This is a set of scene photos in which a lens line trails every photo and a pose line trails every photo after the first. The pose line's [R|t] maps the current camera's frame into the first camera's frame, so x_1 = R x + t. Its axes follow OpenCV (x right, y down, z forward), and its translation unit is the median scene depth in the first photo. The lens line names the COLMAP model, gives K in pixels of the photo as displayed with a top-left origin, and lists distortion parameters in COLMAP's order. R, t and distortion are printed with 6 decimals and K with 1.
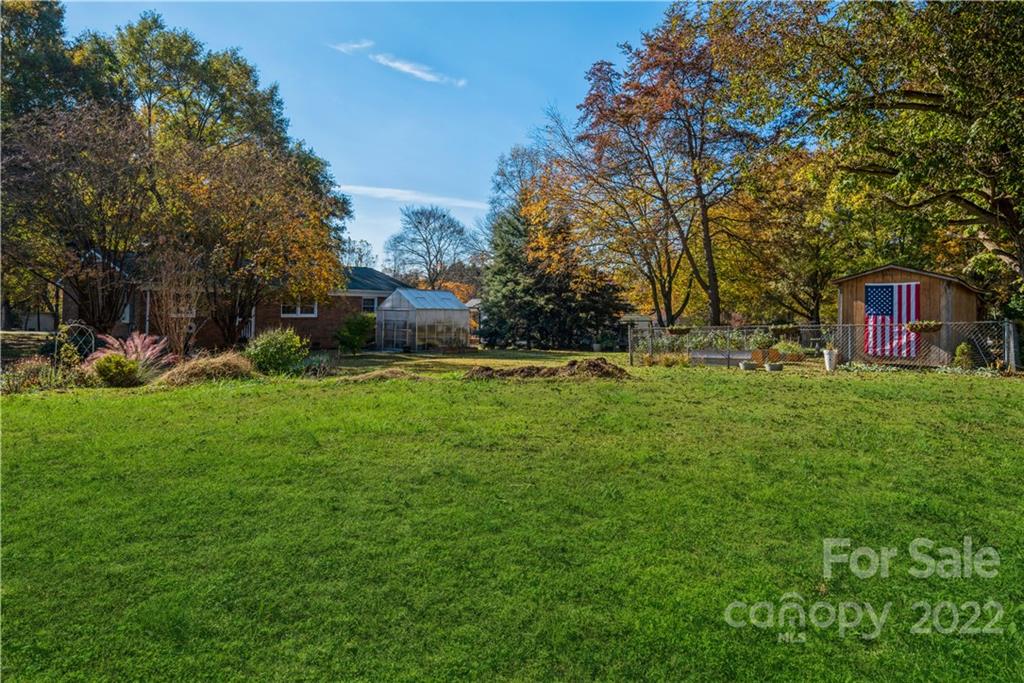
lens RADIAL K [[681.2, 0, 511.6], [0, 681.2, 338.8], [0, 0, 1]] dist [0.001323, 0.000109]
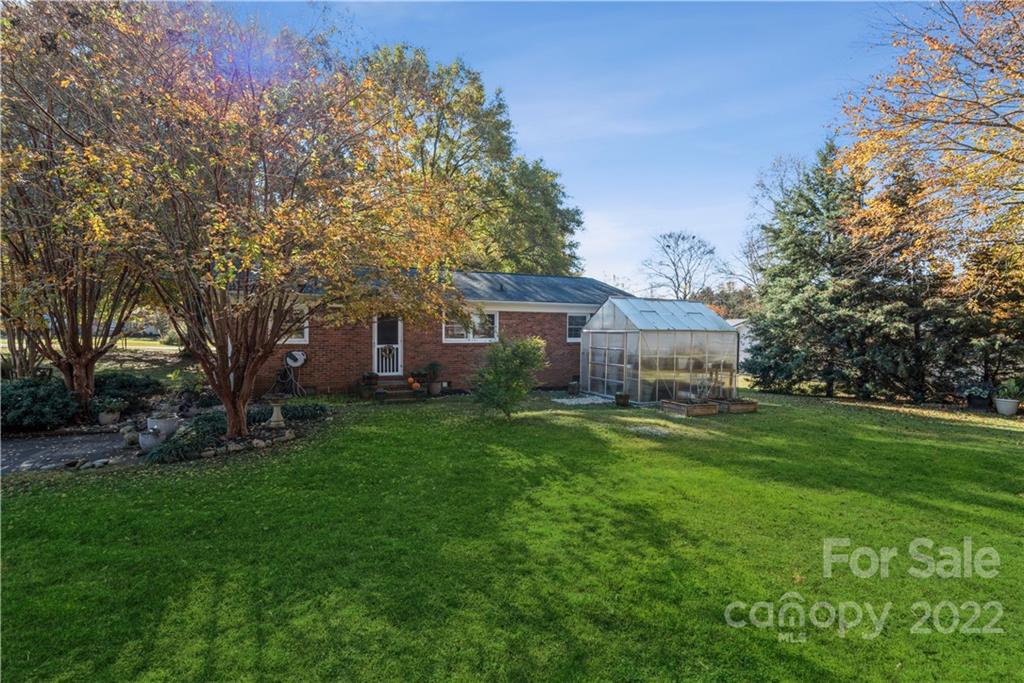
lens RADIAL K [[494.6, 0, 509.4], [0, 494.6, 343.7], [0, 0, 1]] dist [0.001984, -0.000215]
pose [[0.898355, 0.007961, -0.439198, -0.045409], [-0.016810, 0.999726, -0.016262, -0.019729], [0.438949, 0.021992, 0.898243, 0.478954]]
